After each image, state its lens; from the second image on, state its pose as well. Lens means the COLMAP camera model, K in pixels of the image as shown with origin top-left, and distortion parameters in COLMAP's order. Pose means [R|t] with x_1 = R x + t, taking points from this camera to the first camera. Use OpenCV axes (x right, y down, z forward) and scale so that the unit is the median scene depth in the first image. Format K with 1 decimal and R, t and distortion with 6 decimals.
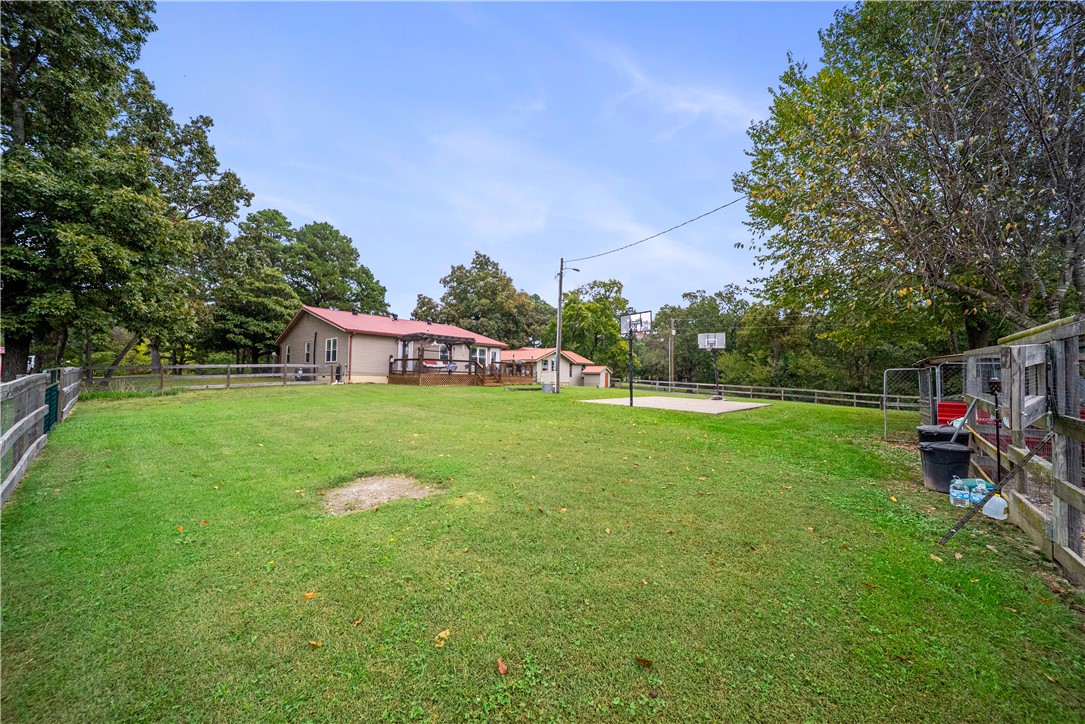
lens RADIAL K [[390.1, 0, 546.4], [0, 390.1, 373.5], [0, 0, 1]] dist [-0.000091, -0.000077]
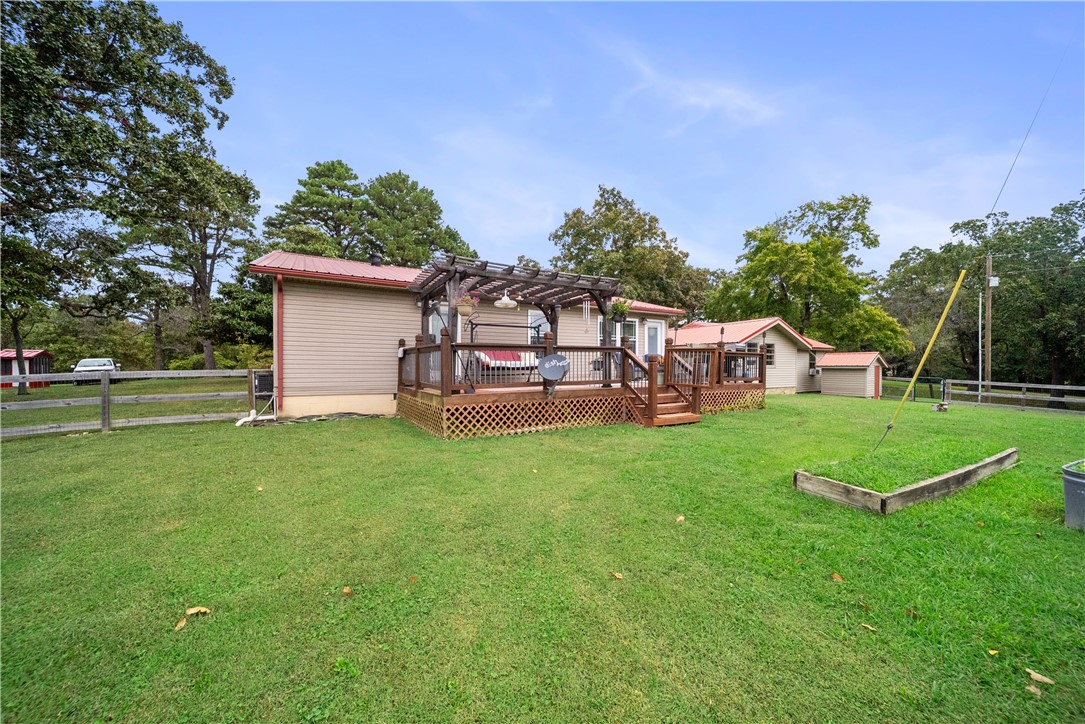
lens RADIAL K [[384.6, 0, 543.5], [0, 384.6, 368.1], [0, 0, 1]] dist [-0.000527, -0.000121]
pose [[0.951038, -0.016602, -0.308627, -0.088288], [0.020240, 0.999758, 0.008589, -0.011299], [0.308410, -0.014415, 0.951144, 0.404388]]
